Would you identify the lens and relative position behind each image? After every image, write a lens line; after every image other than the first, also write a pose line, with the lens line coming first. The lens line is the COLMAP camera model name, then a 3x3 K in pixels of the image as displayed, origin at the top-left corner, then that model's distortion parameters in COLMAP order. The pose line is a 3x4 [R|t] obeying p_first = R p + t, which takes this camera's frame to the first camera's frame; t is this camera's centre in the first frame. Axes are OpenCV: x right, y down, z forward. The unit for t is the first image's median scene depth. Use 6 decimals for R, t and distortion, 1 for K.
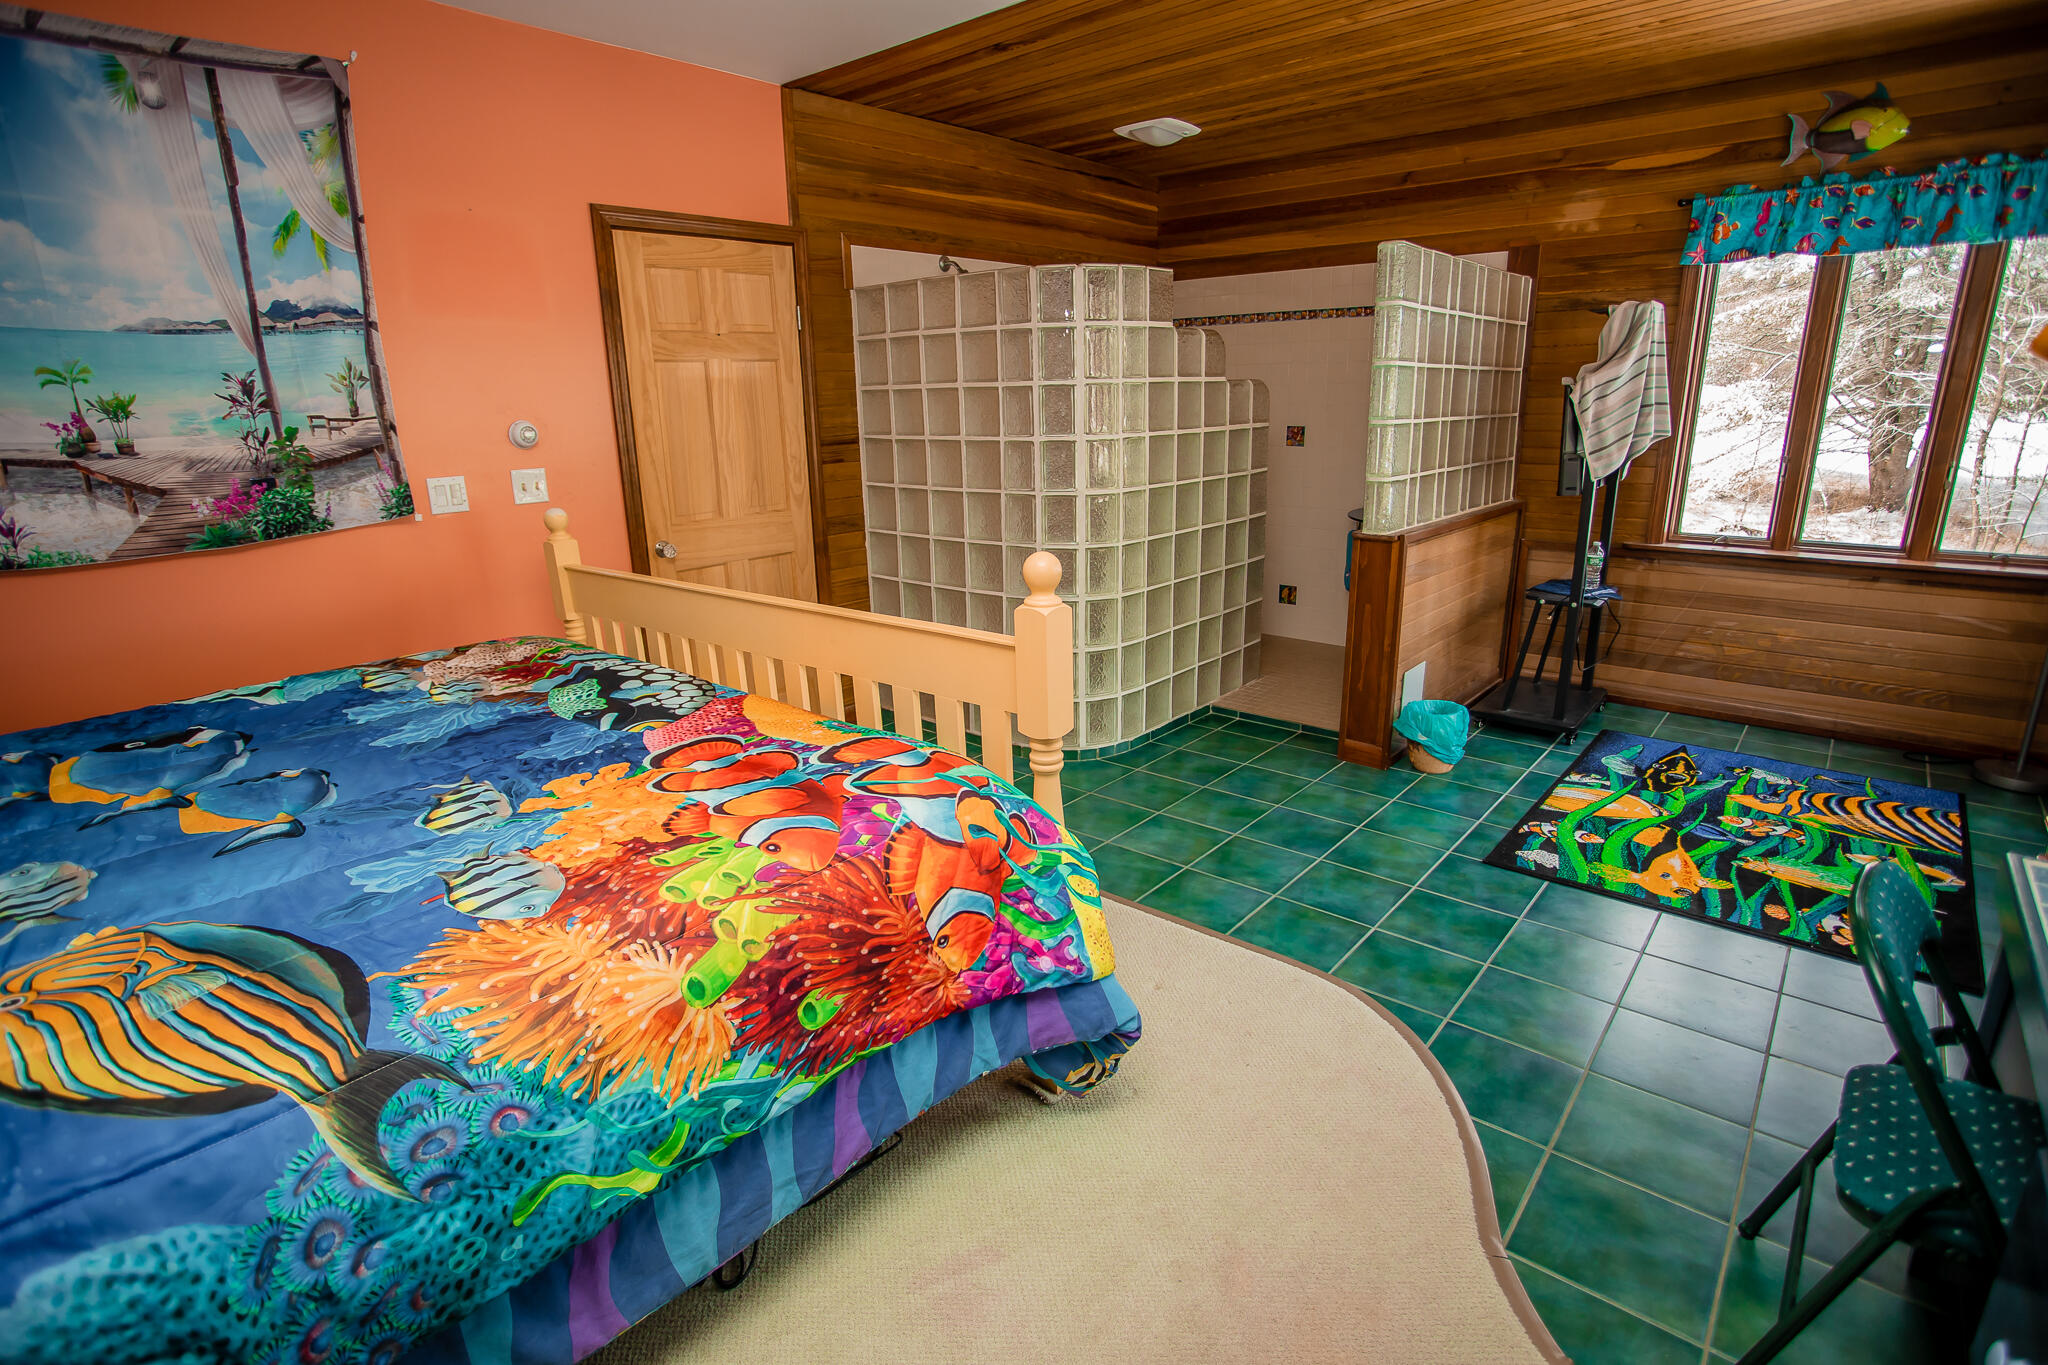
lens RADIAL K [[1010.5, 0, 1024.0], [0, 1010.5, 682.5], [0, 0, 1]] dist [-0.053689, 0.023720]
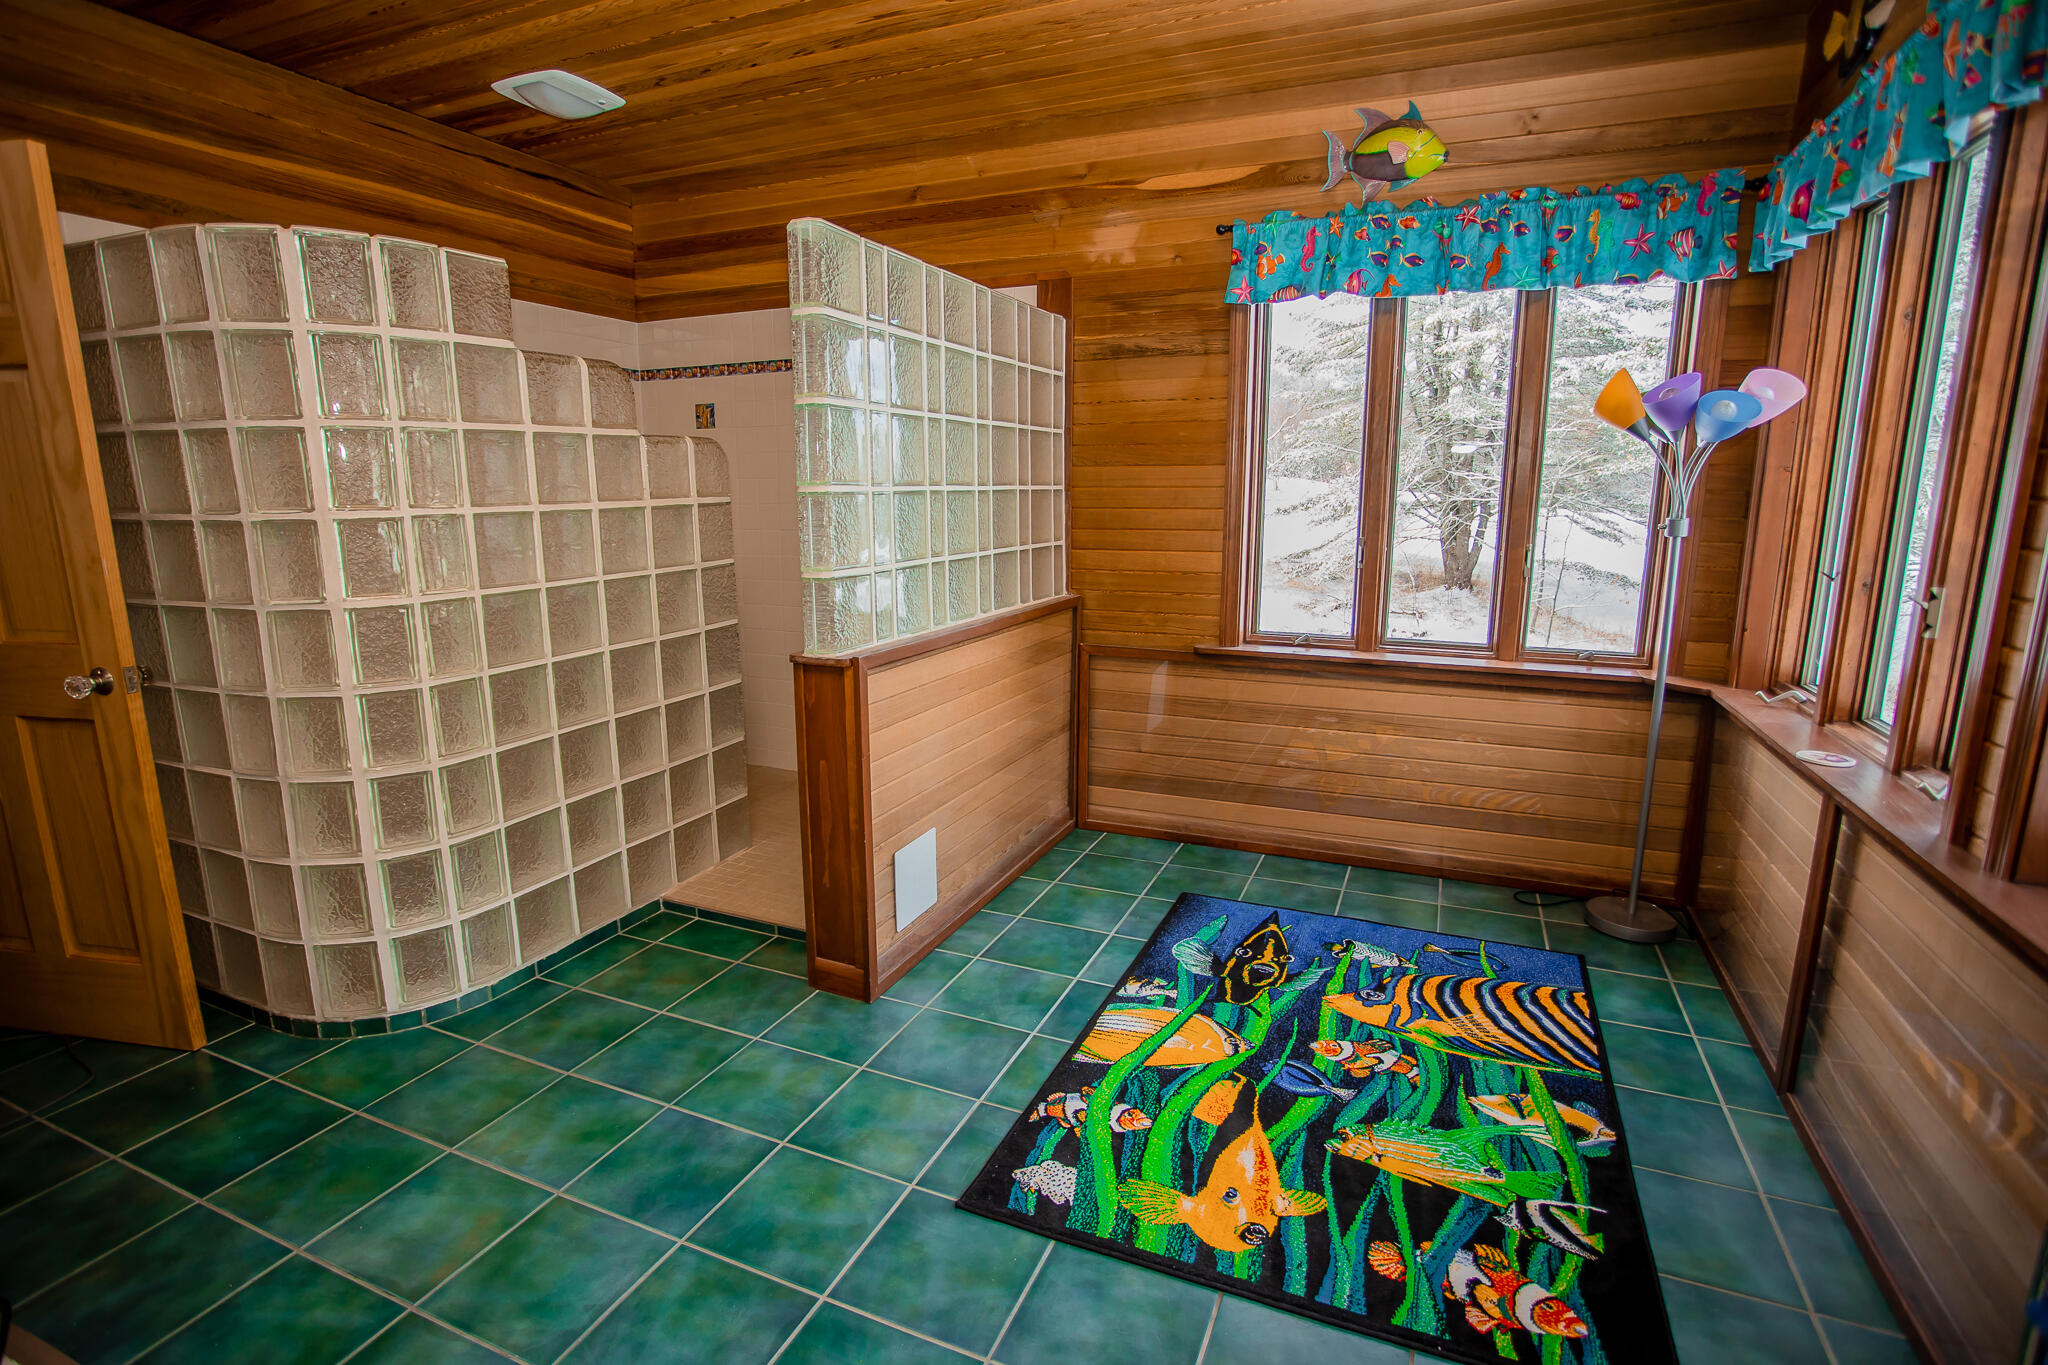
lens RADIAL K [[1010.5, 0, 1024.0], [0, 1010.5, 682.5], [0, 0, 1]] dist [-0.053689, 0.023720]
pose [[0.954229, -0.037748, 0.296685, 0.284767], [0.063394, 0.994990, -0.077300, -0.071593], [-0.292281, 0.092570, 0.951842, 0.334233]]
